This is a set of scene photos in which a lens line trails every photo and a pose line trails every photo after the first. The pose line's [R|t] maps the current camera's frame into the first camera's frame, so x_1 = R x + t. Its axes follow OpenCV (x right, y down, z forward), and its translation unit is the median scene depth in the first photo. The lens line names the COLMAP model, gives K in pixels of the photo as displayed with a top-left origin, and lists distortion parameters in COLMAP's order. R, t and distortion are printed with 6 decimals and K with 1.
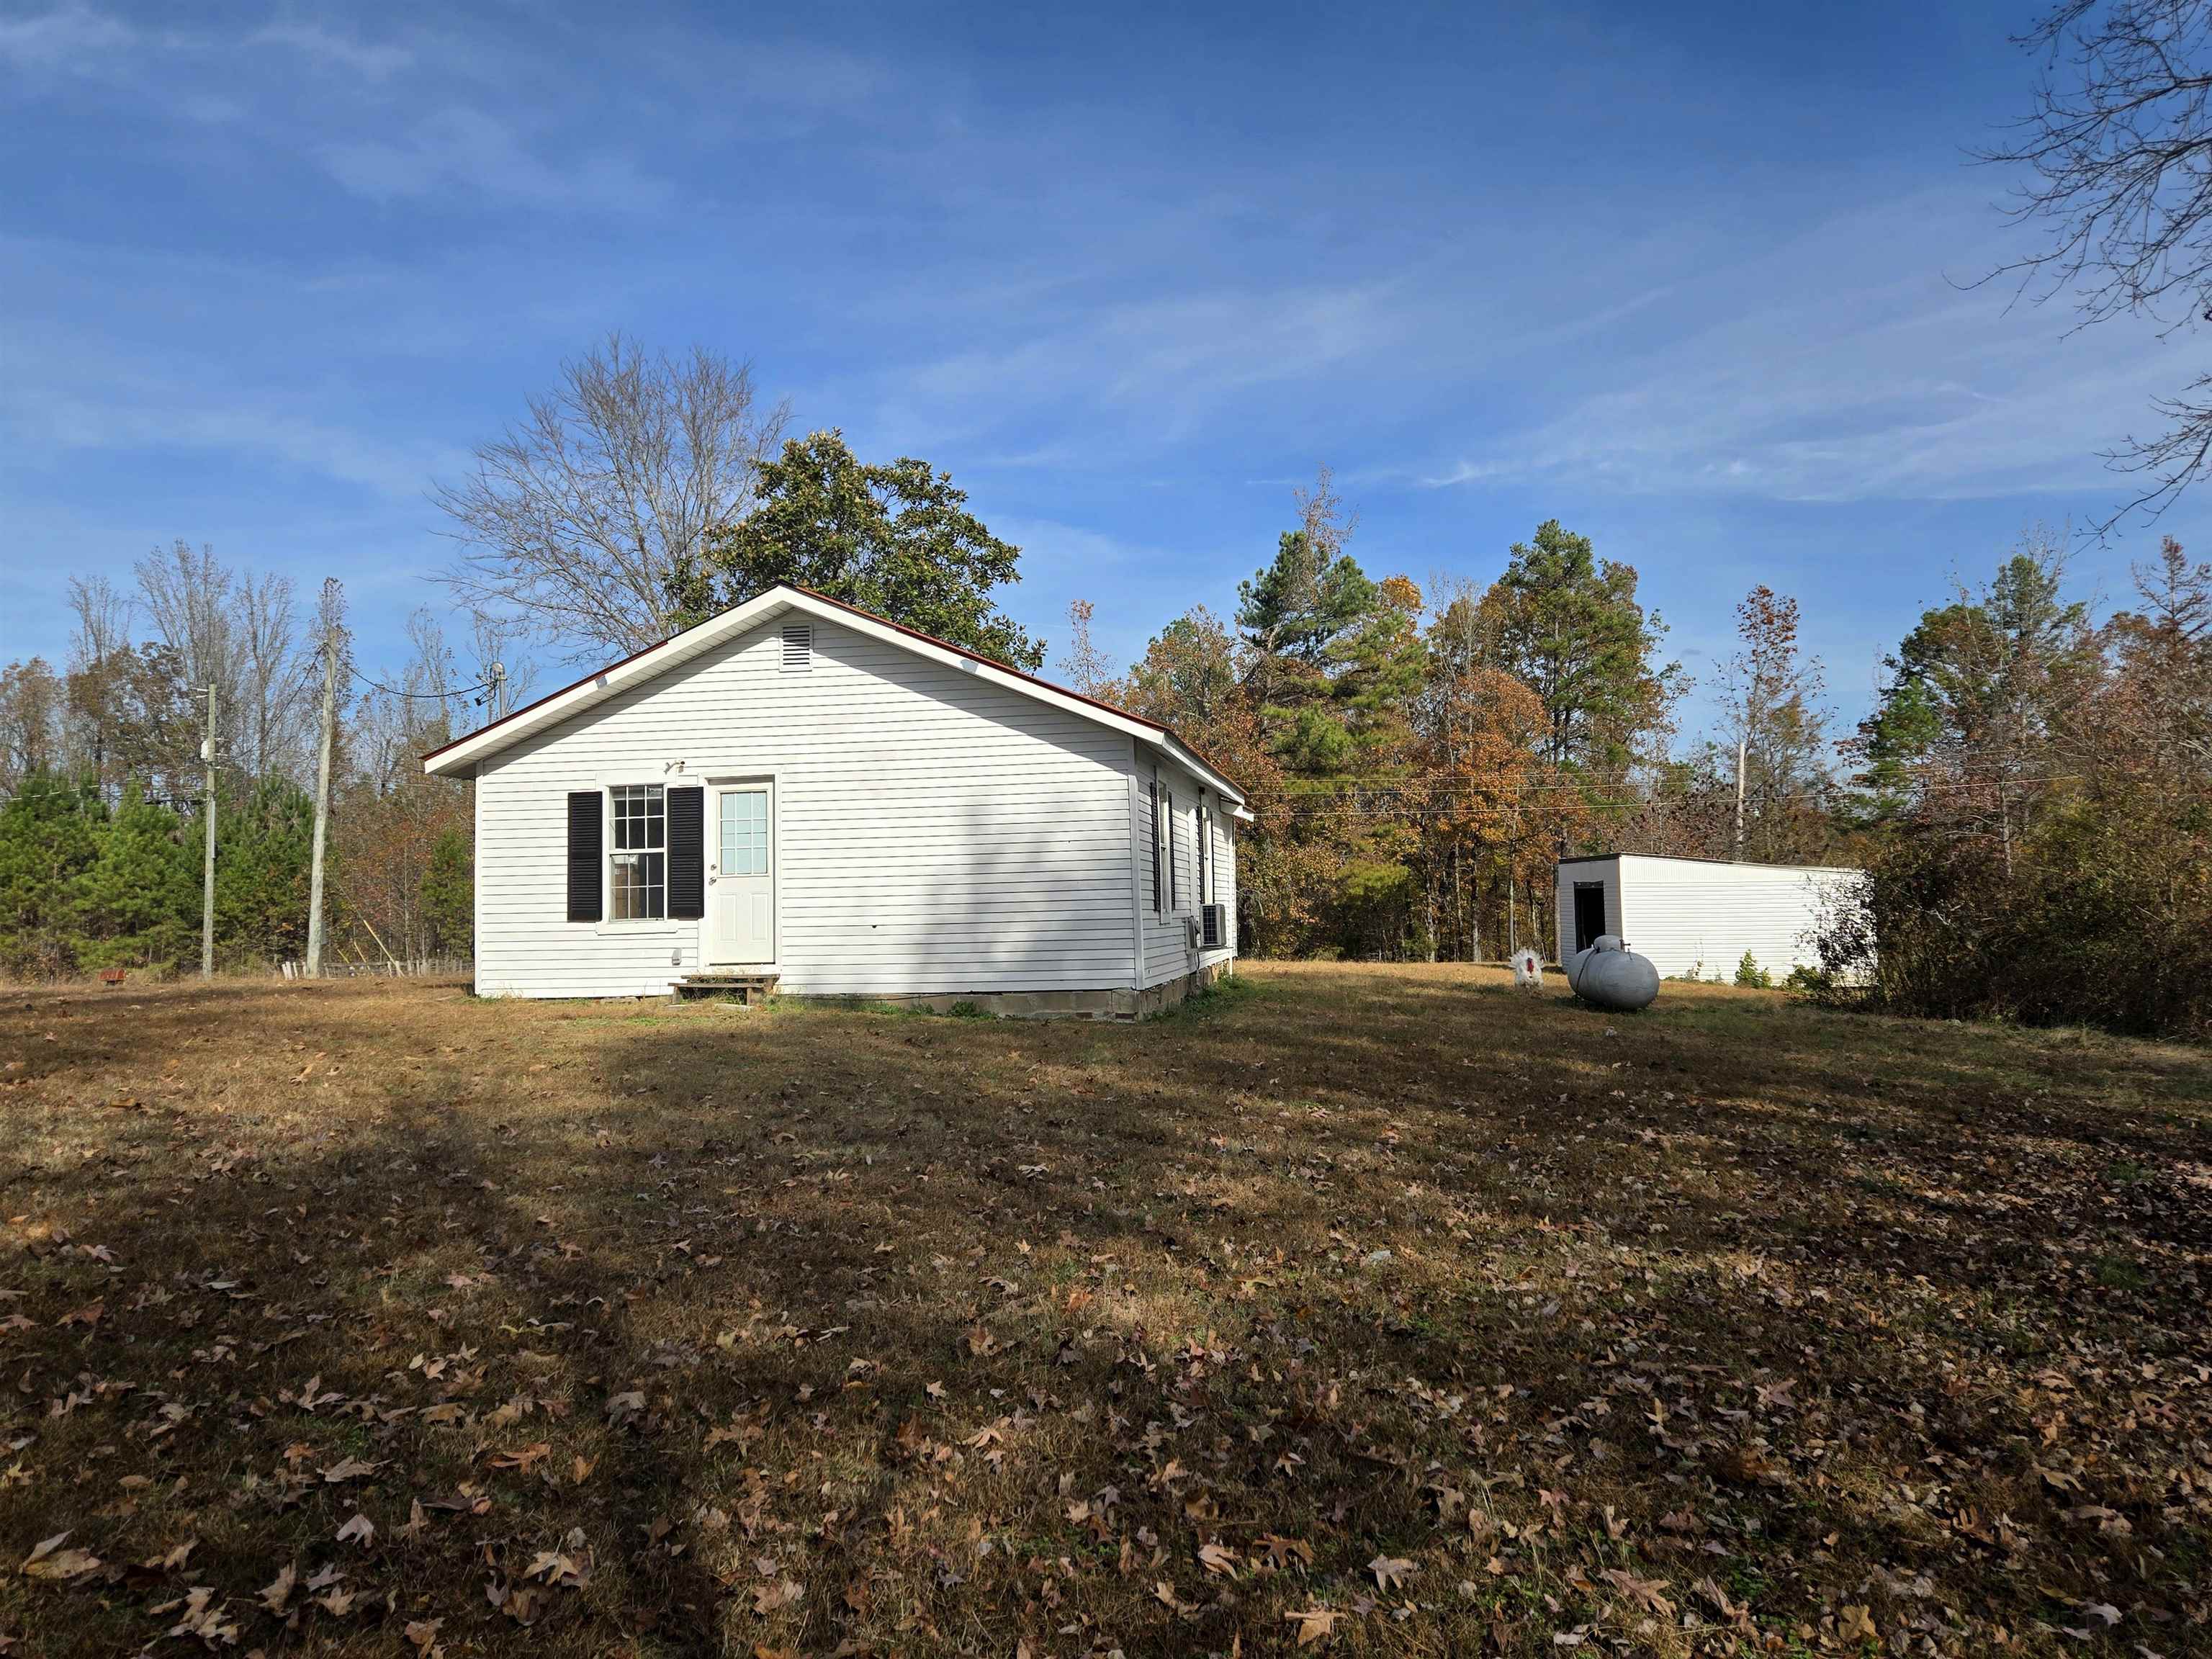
lens RADIAL K [[1492.0, 0, 1106.0], [0, 1492.0, 829.5], [0, 0, 1]] dist [0.004580, 0.001071]
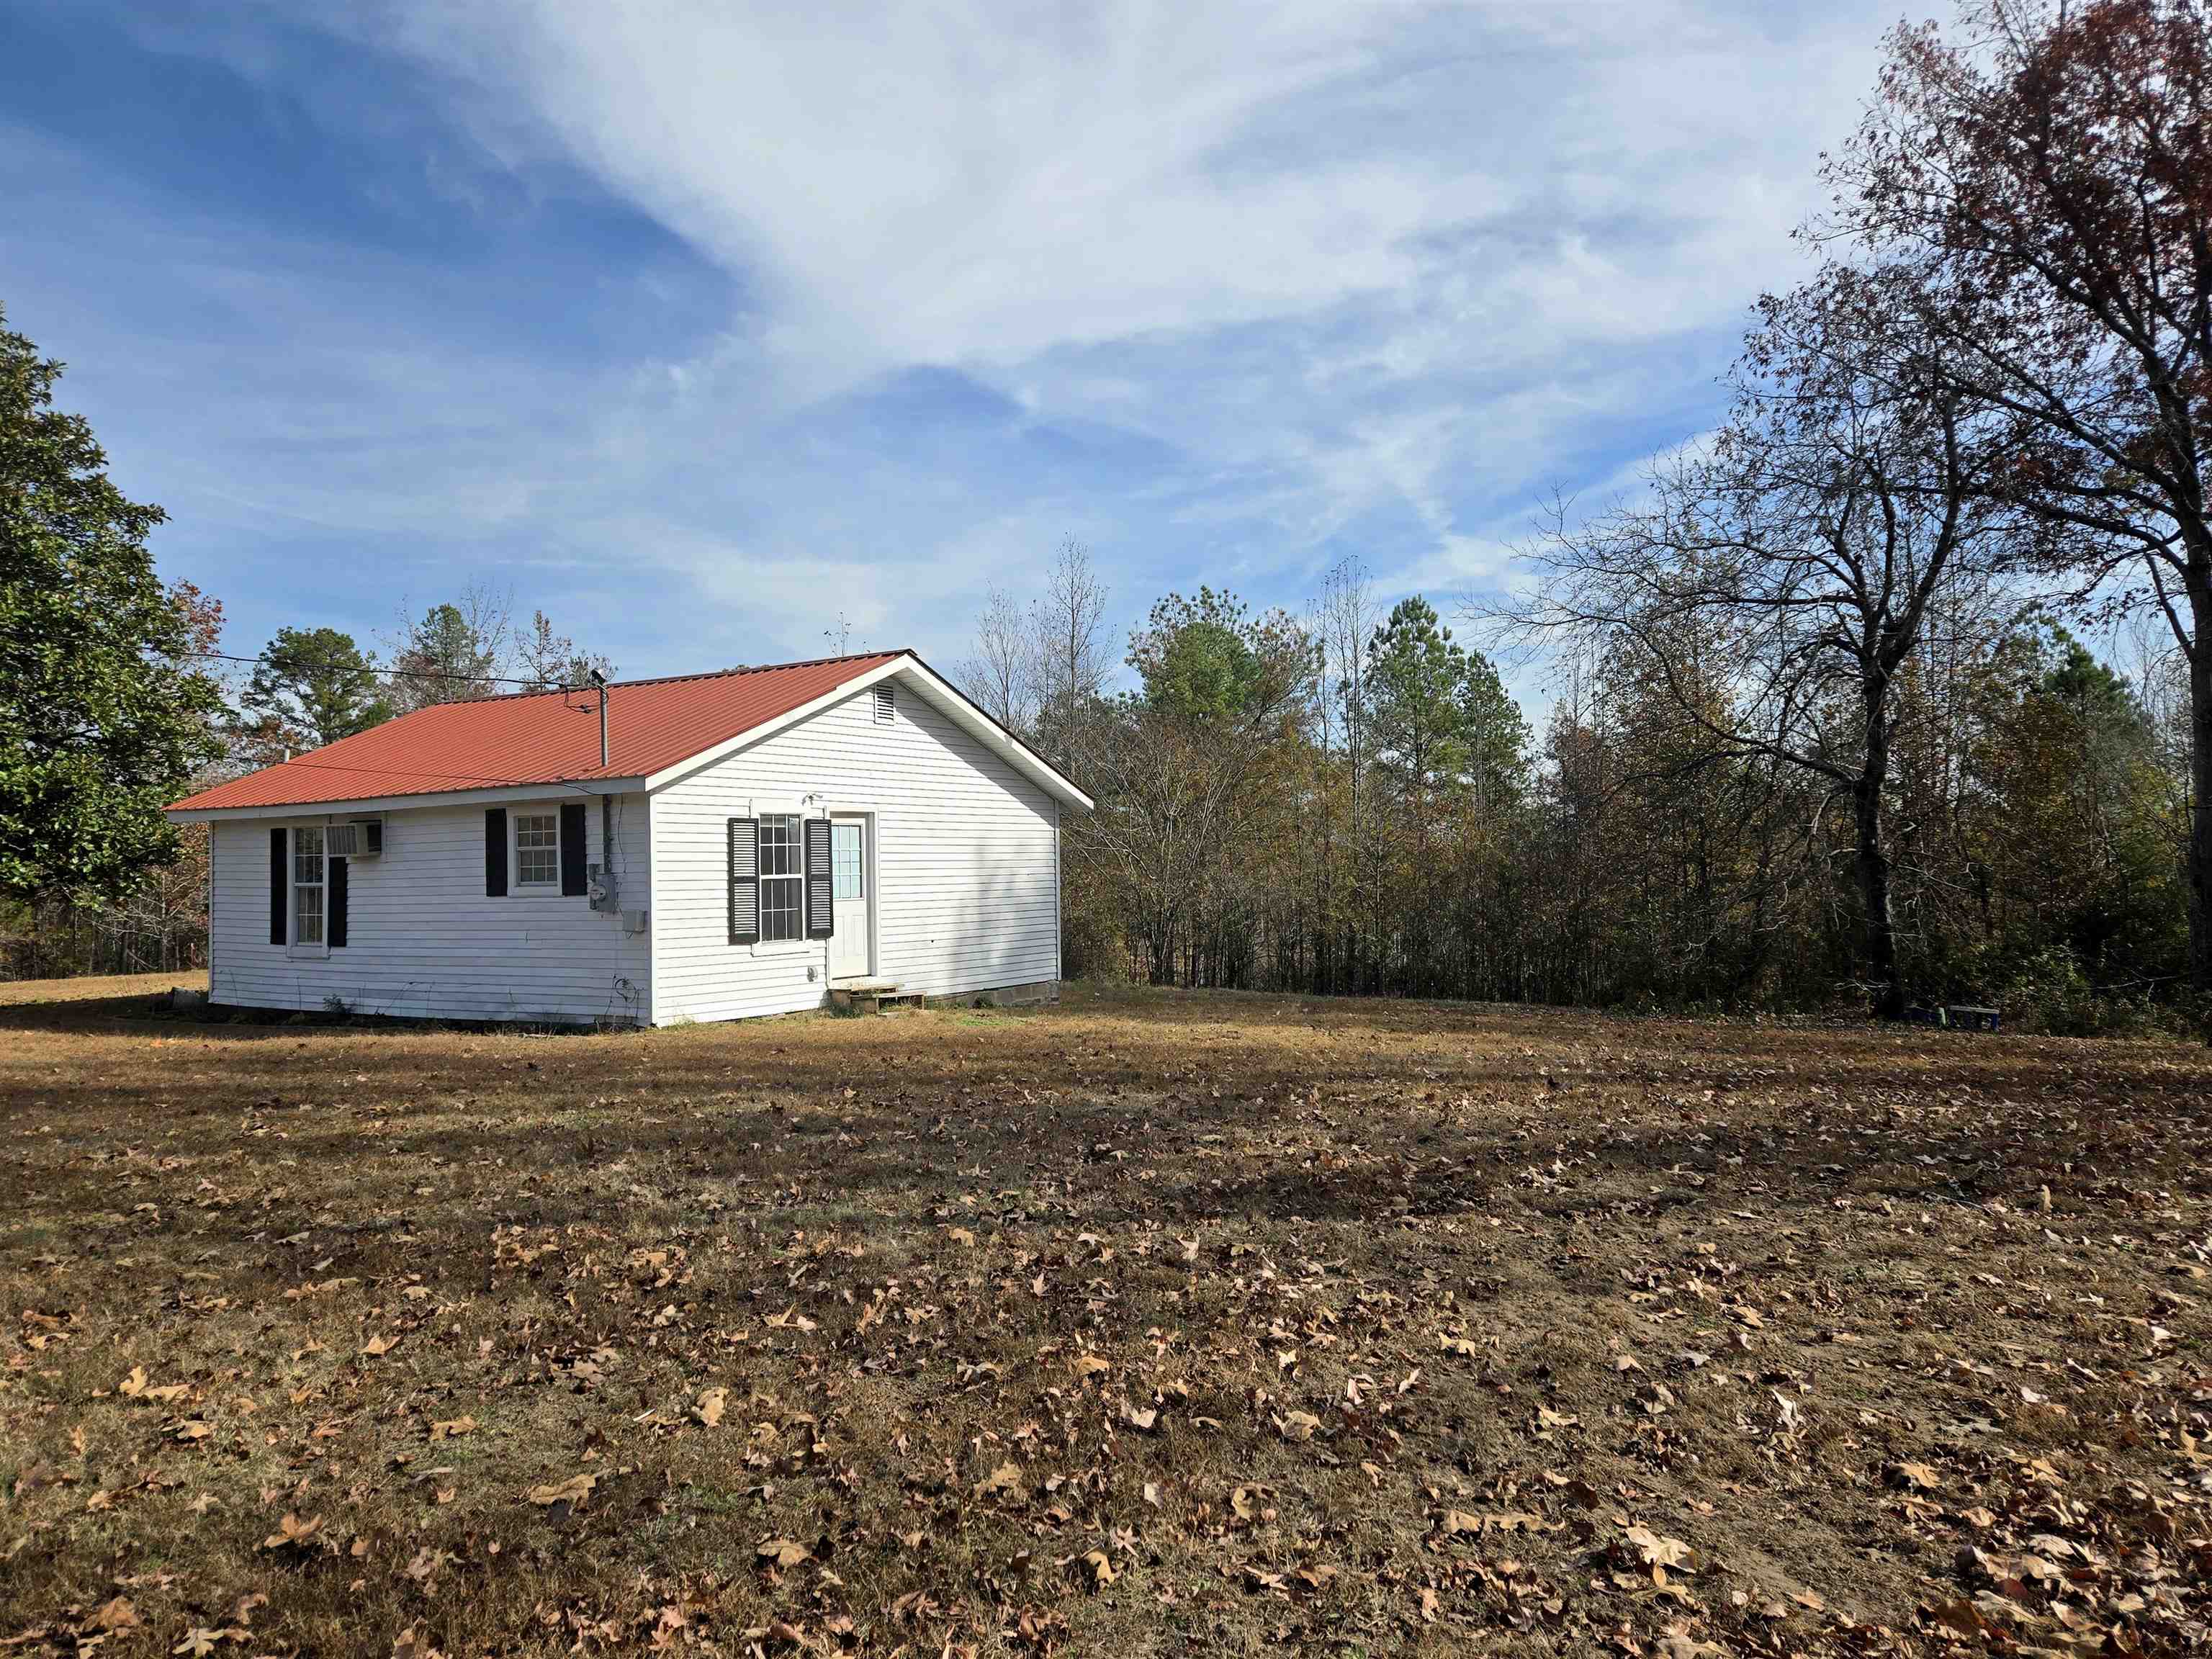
lens RADIAL K [[1492.0, 0, 1106.0], [0, 1492.0, 829.5], [0, 0, 1]] dist [0.004580, 0.001071]
pose [[0.435927, 0.042311, 0.898987, -1.174114], [-0.037976, 0.998869, -0.028597, 0.002830], [-0.899180, -0.021674, 0.437041, 0.330861]]
